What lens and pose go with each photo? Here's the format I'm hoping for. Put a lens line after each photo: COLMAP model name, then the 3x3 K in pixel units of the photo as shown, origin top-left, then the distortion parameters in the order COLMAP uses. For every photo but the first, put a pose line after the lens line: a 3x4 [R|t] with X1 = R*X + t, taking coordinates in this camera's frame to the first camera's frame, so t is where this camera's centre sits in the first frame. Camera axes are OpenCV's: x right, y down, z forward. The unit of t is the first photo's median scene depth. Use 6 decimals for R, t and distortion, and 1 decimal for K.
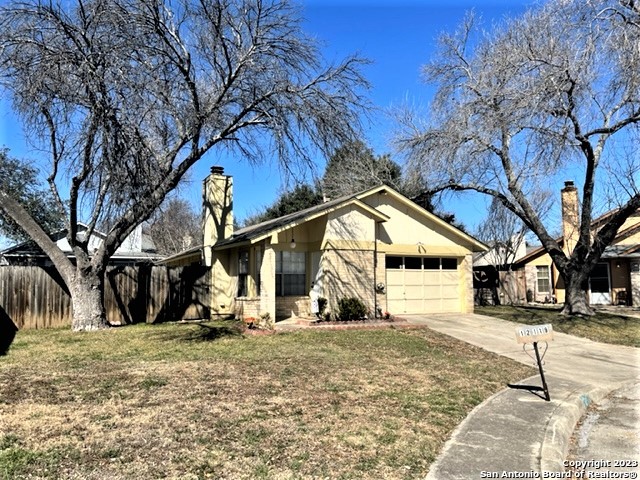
lens RADIAL K [[487.0, 0, 318.3], [0, 487.0, 246.5], [0, 0, 1]] dist [0.056916, -0.029902]
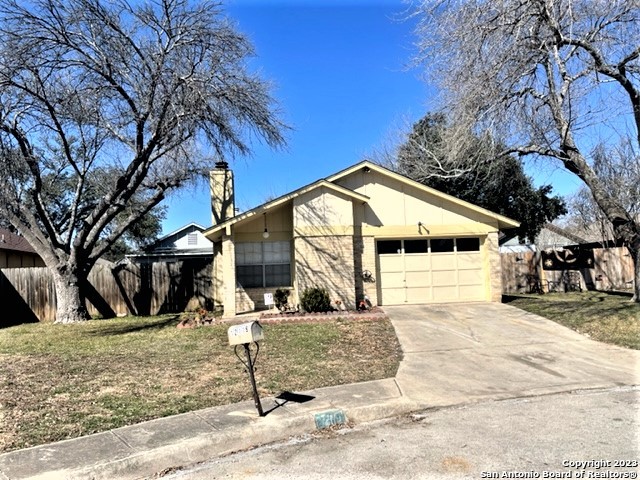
lens RADIAL K [[487.0, 0, 318.4], [0, 487.0, 235.1], [0, 0, 1]] dist [0.056916, -0.029902]
pose [[0.932584, -0.059314, -0.356047, 0.372908], [0.060579, 0.998134, -0.007606, 0.011015], [0.355834, -0.014476, 0.934437, 0.121097]]
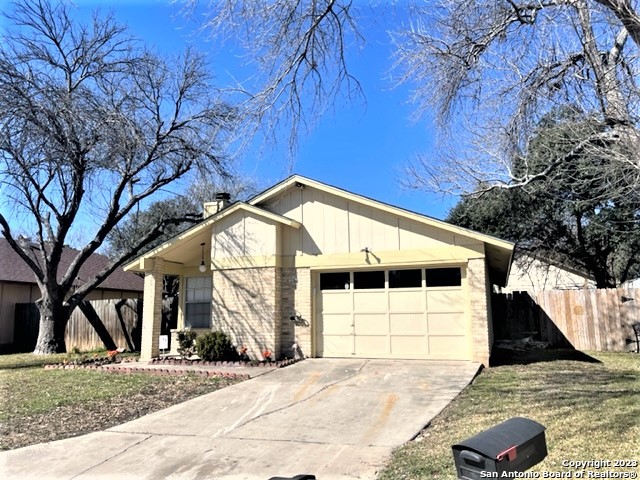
lens RADIAL K [[487.0, 0, 323.0], [0, 487.0, 238.0], [0, 0, 1]] dist [0.056916, -0.029902]
pose [[0.659494, -0.120752, -0.741948, 0.703597], [0.066043, 0.992504, -0.102827, 0.044759], [0.748803, 0.018813, 0.662525, 0.552906]]
